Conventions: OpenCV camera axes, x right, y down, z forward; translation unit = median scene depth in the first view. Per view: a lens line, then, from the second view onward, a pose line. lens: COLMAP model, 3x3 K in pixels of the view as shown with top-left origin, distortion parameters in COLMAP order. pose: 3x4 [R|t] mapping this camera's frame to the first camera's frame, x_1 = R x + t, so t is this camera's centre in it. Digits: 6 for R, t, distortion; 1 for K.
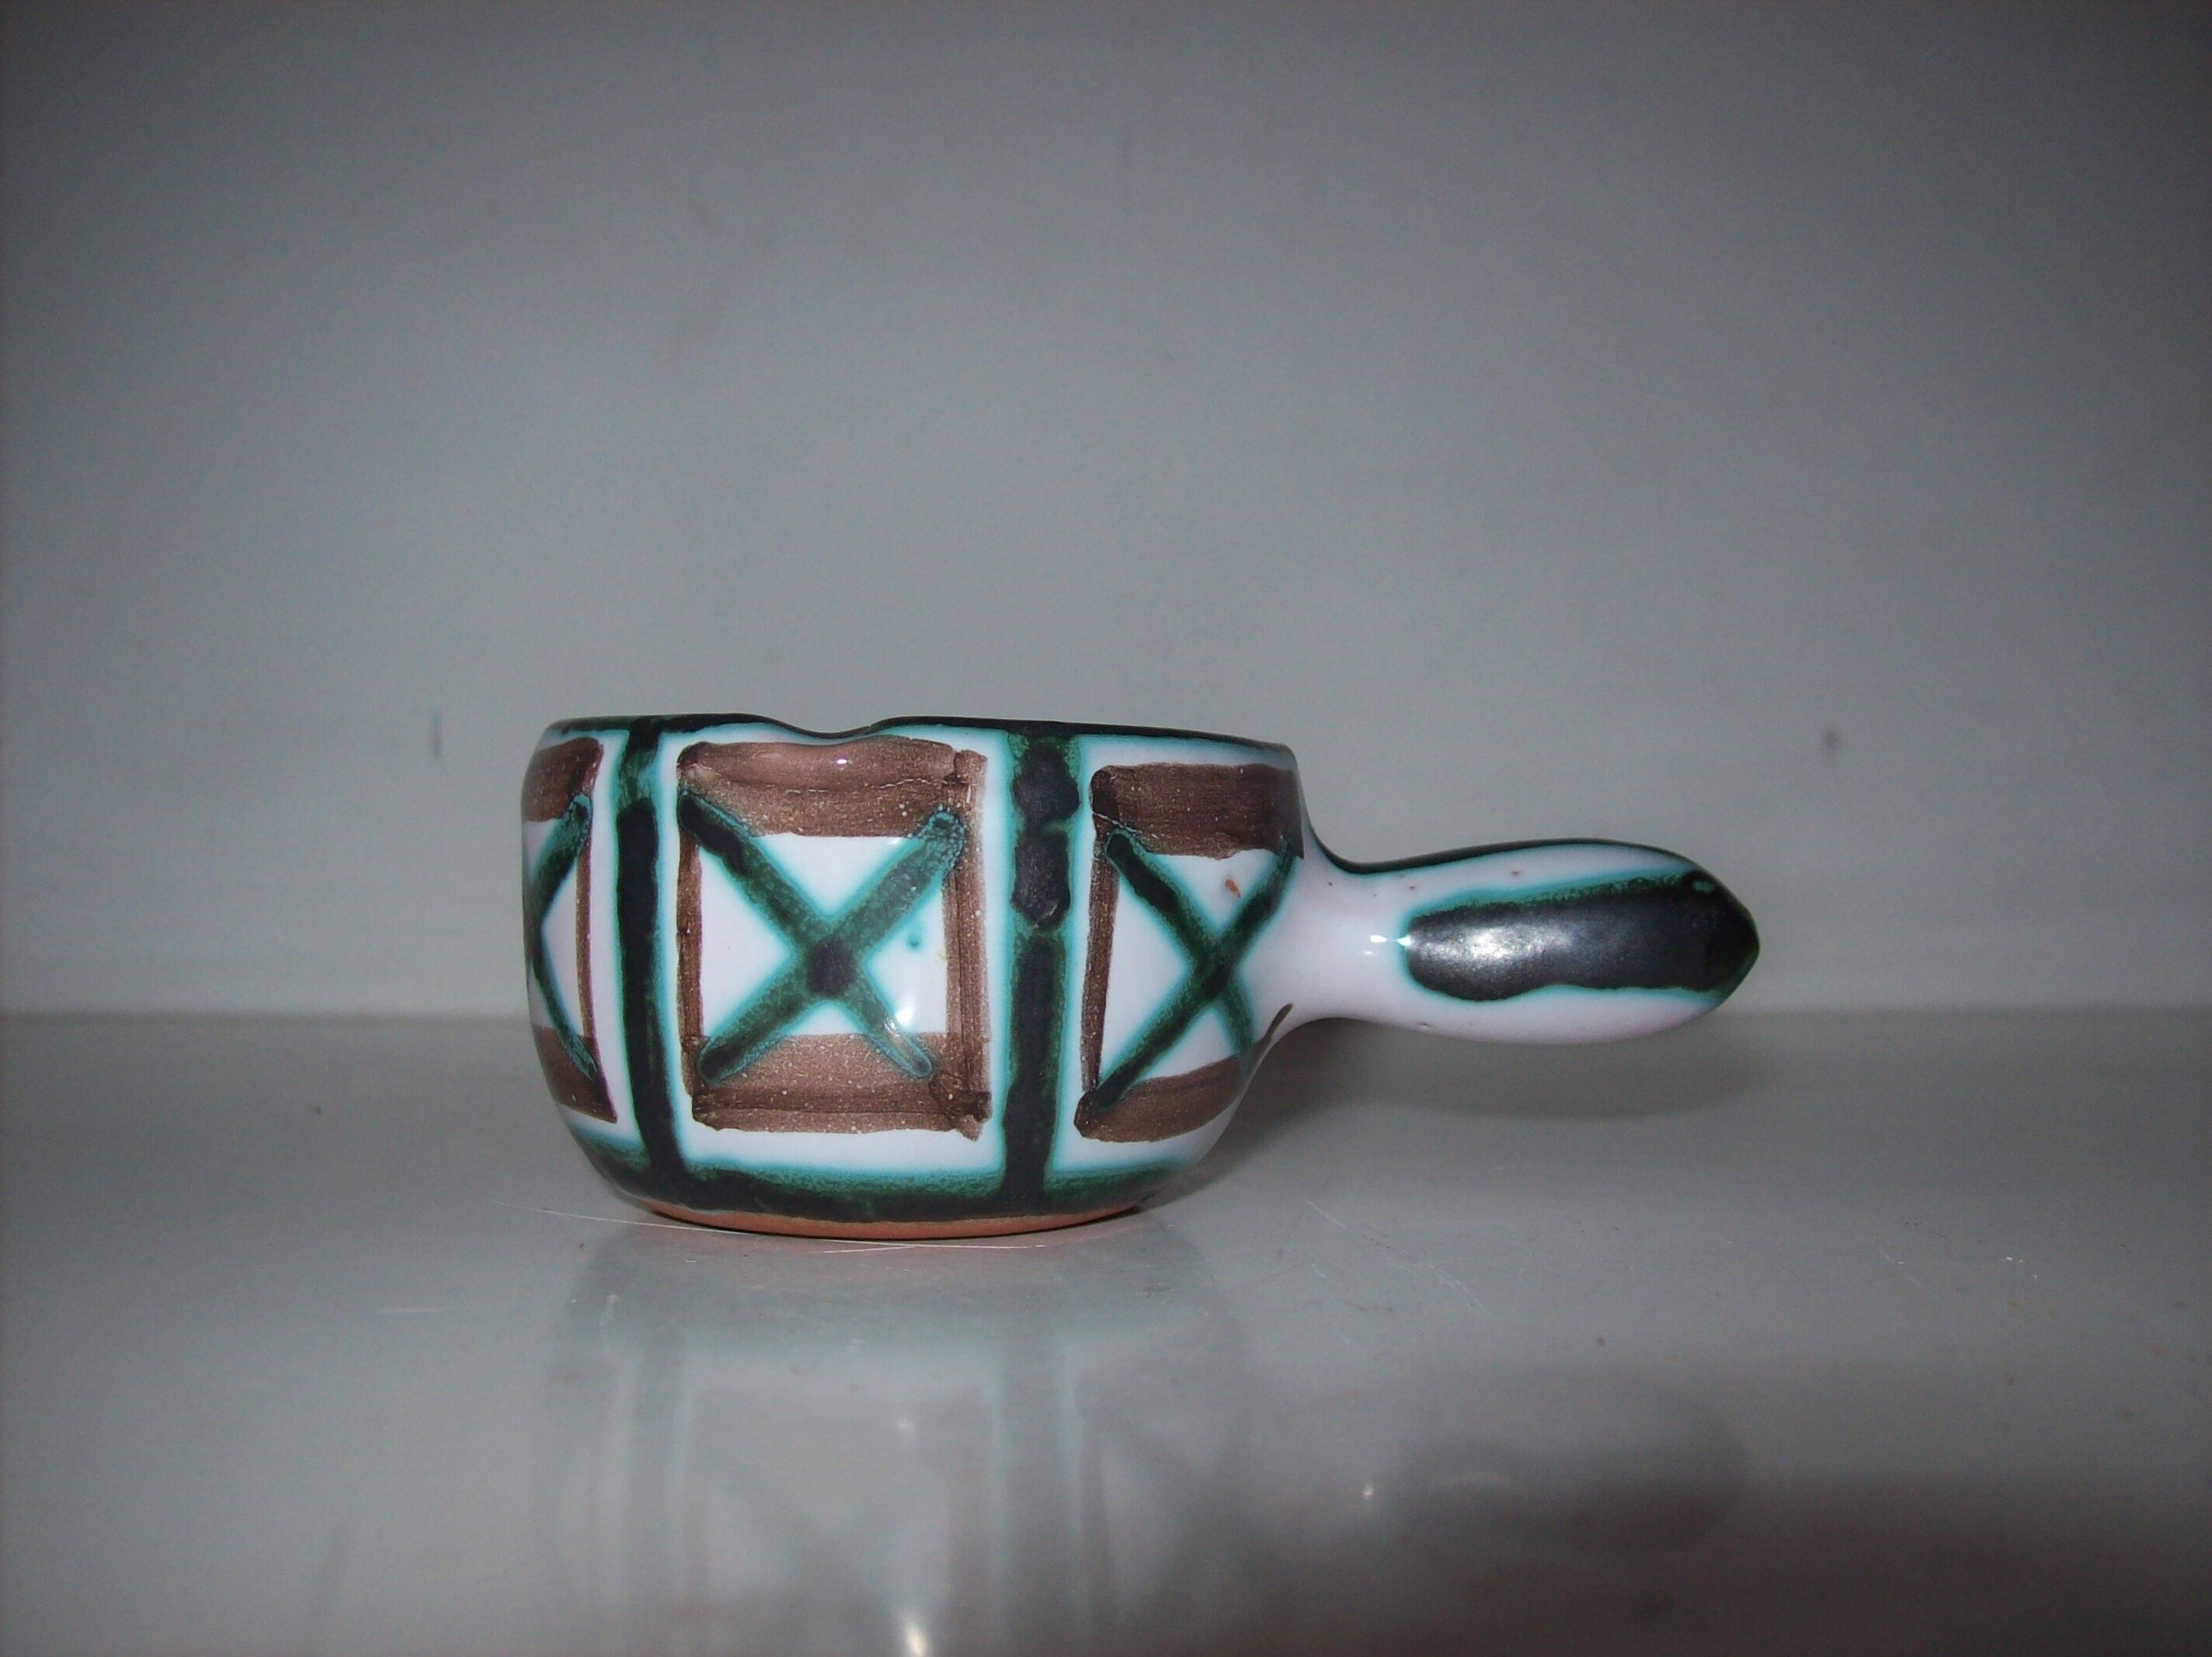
lens RADIAL K [[2290.7, 0, 1106.0], [0, 2290.7, 828.5], [0, 0, 1]] dist [-0.166729, 0.002343]
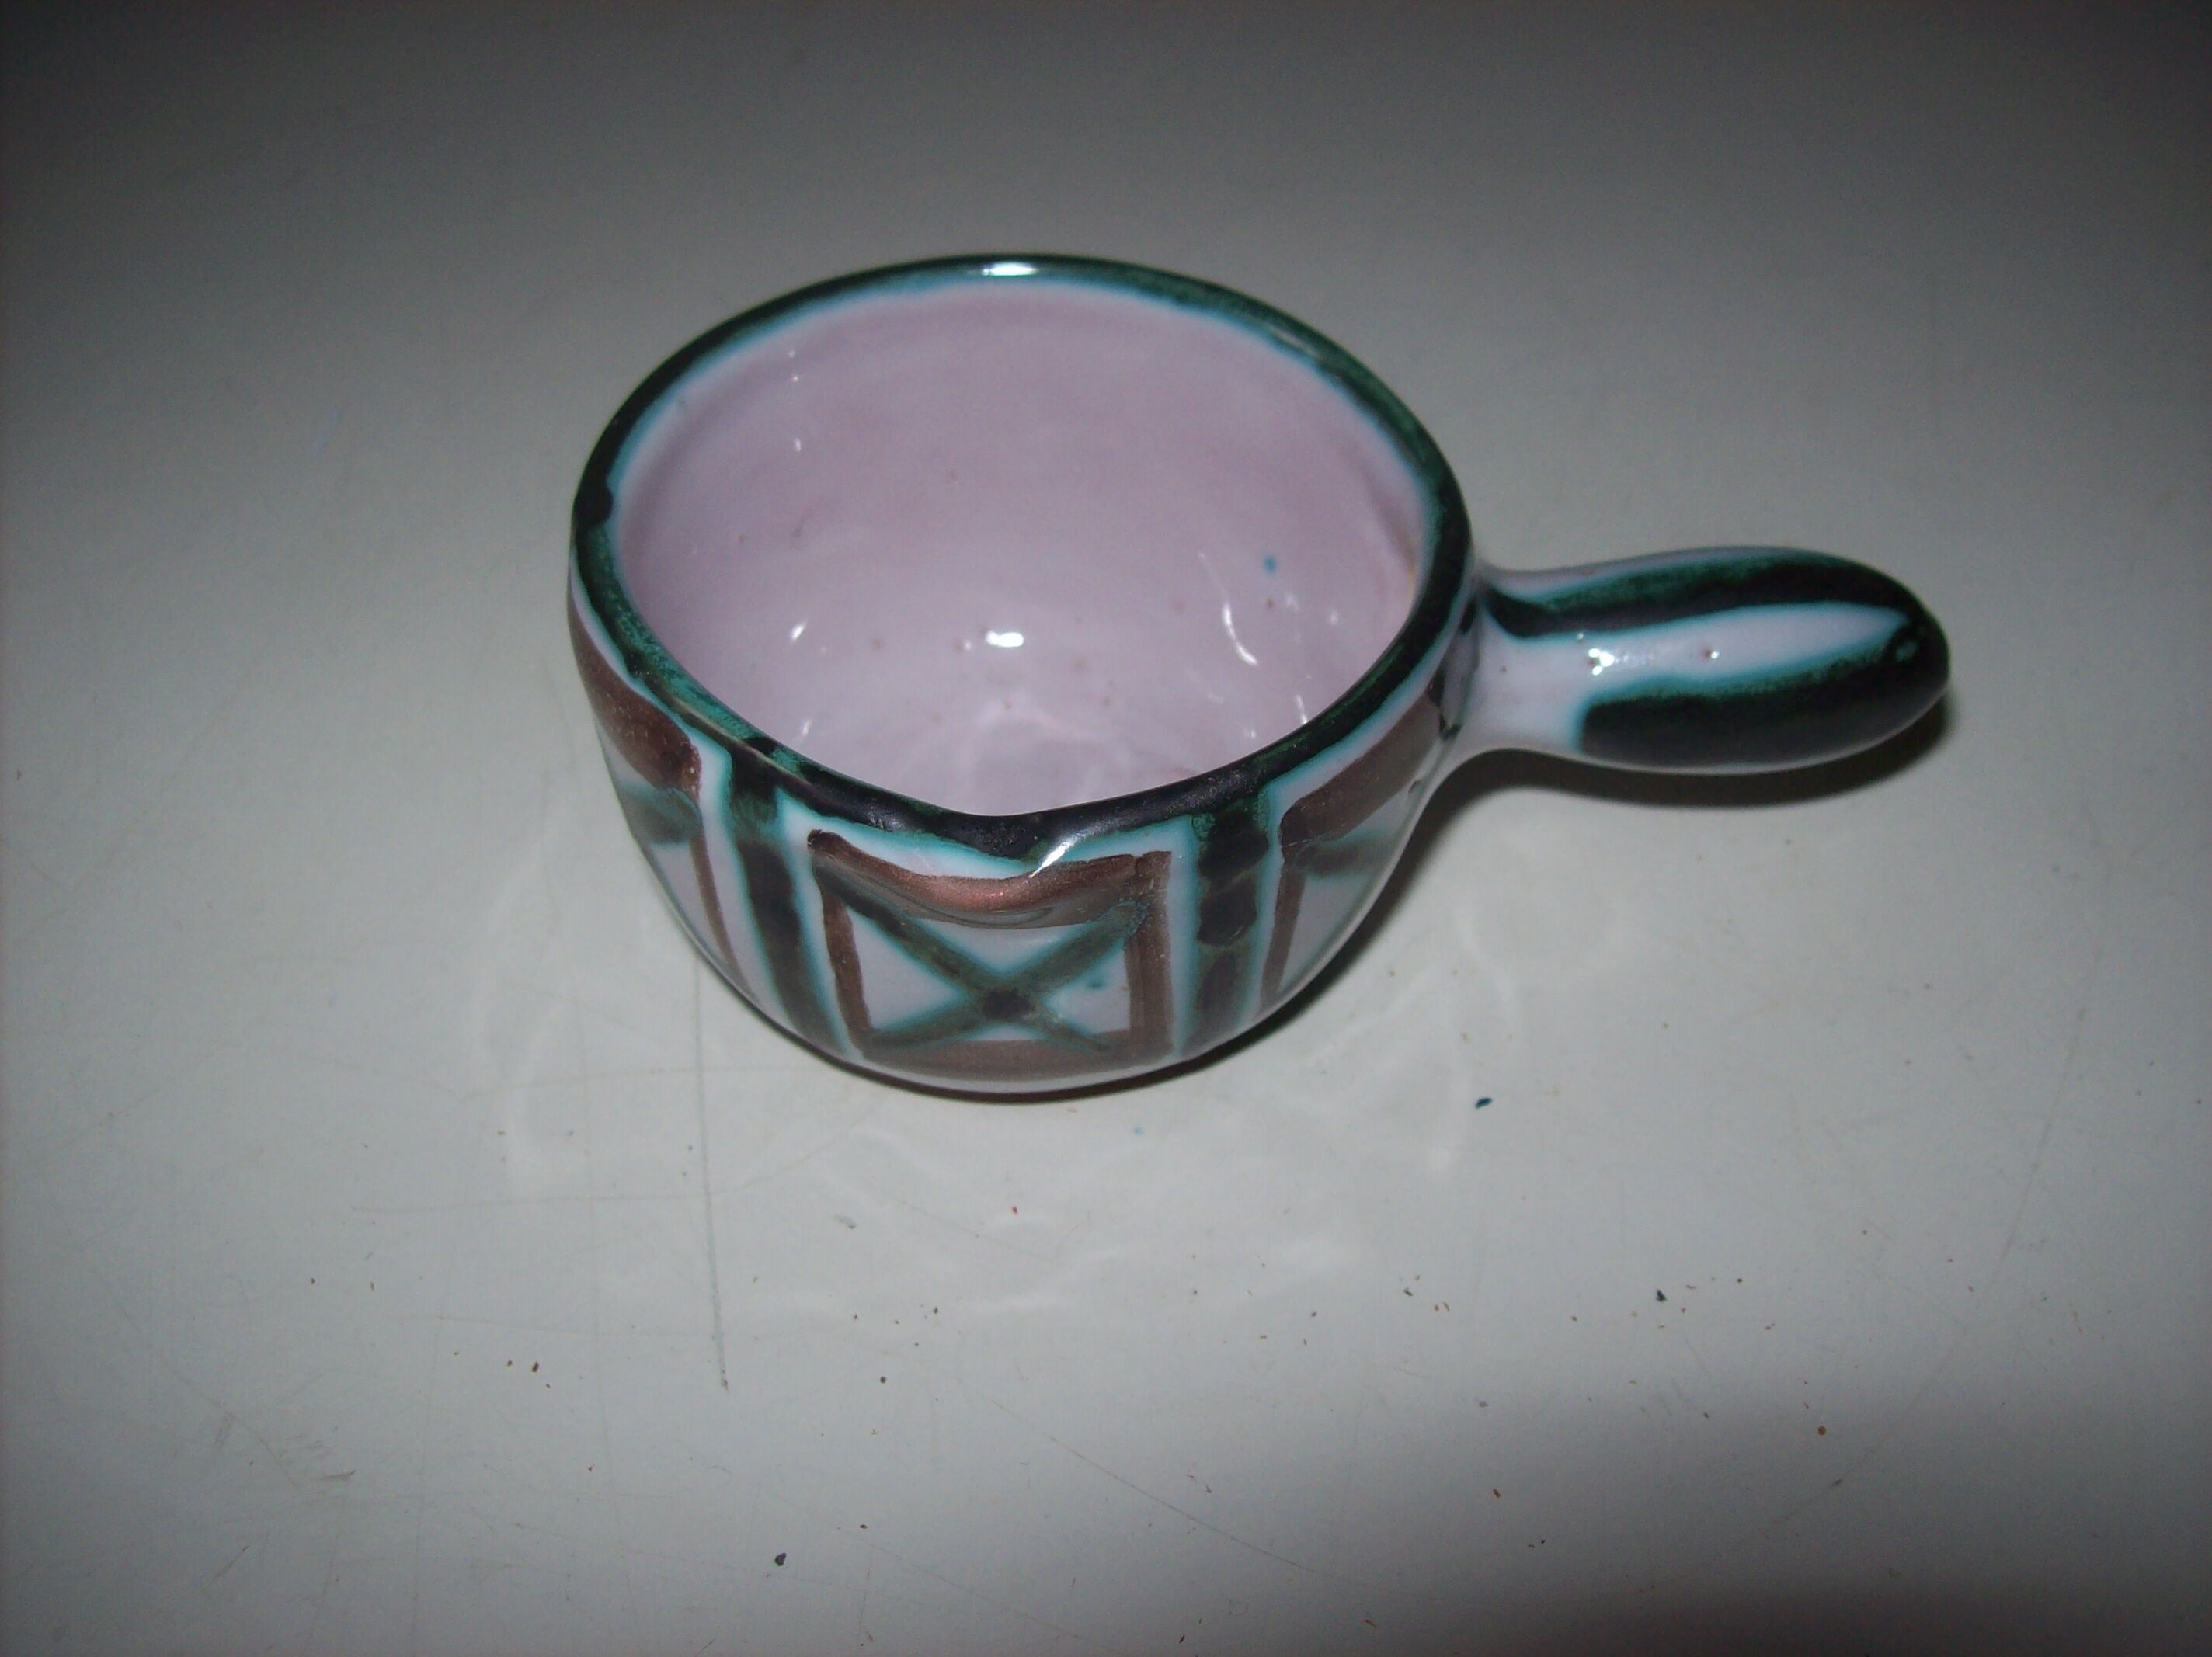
lens RADIAL K [[2290.7, 0, 1106.0], [0, 2290.7, 828.5], [0, 0, 1]] dist [-0.166729, 0.002343]
pose [[0.996191, -0.083266, 0.025888, -0.096855], [0.037359, 0.675831, 0.736110, -0.672946], [-0.078789, -0.732339, 0.676367, 0.403552]]
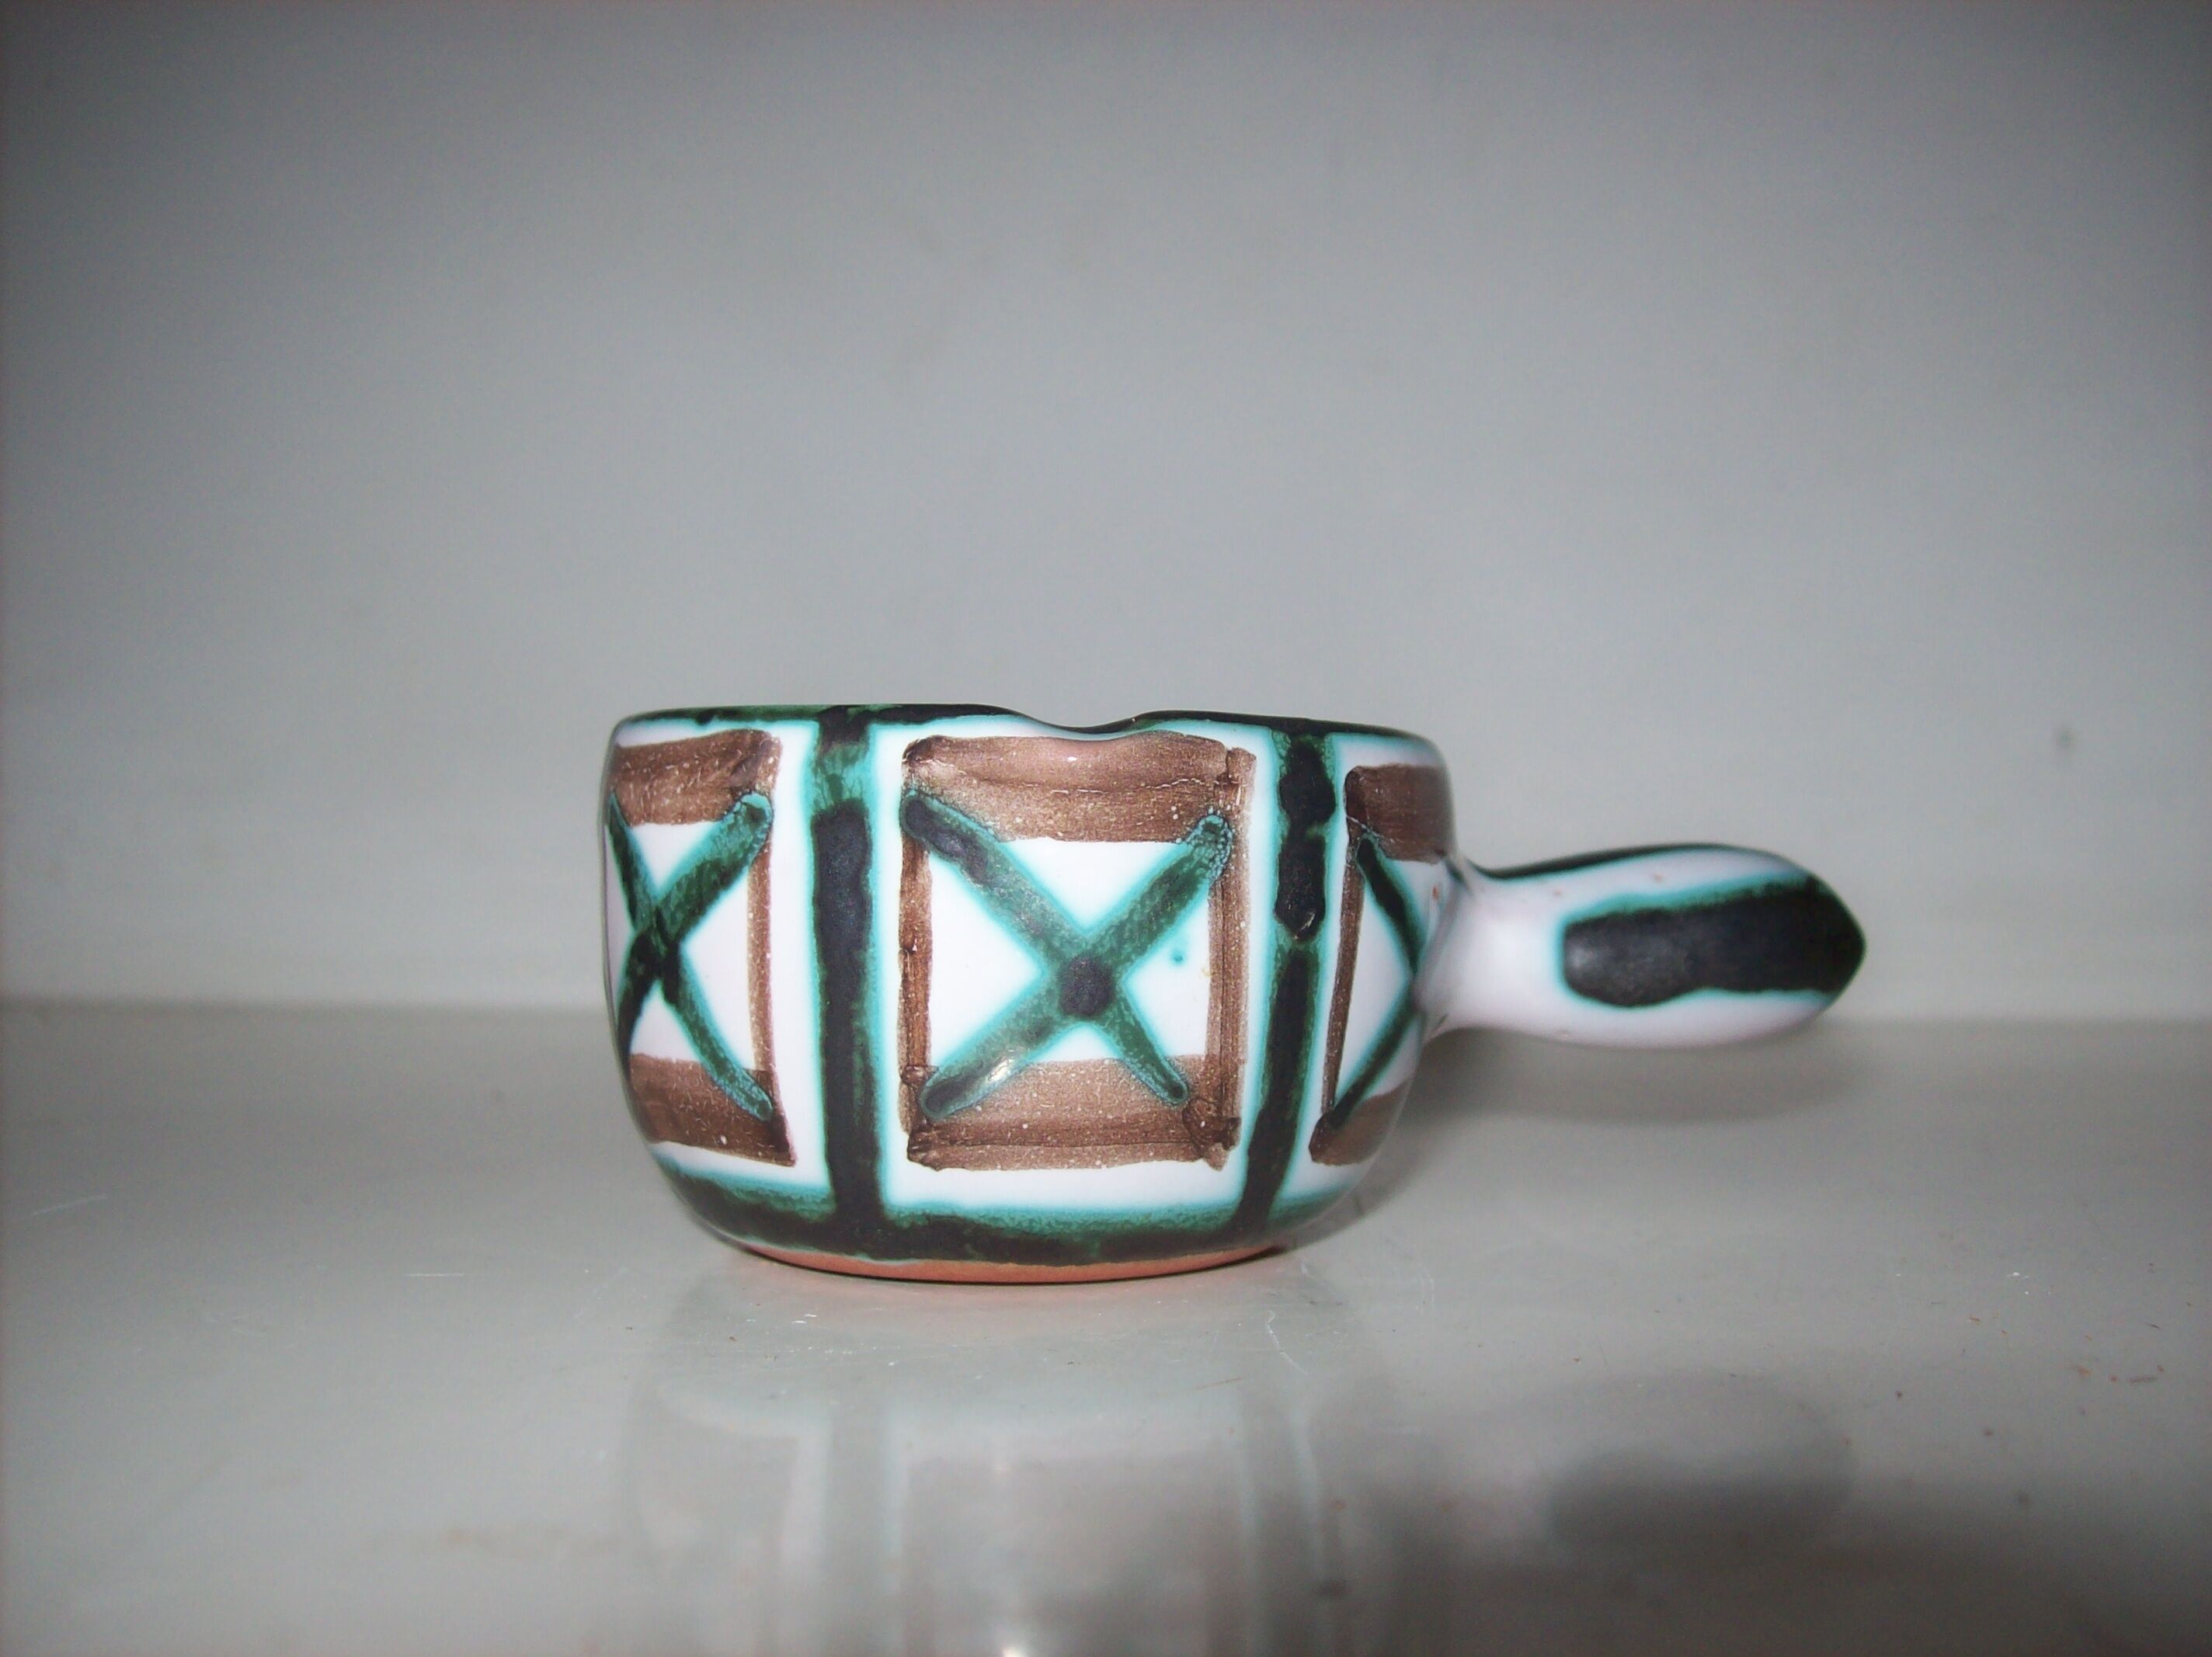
lens RADIAL K [[2290.7, 0, 1106.0], [0, 2290.7, 828.5], [0, 0, 1]] dist [-0.166729, 0.002343]
pose [[0.967268, 0.000666, 0.253754, -0.338173], [-0.000285, 0.999999, -0.001539, -0.000313], [-0.253755, 0.001417, 0.967268, 0.118403]]
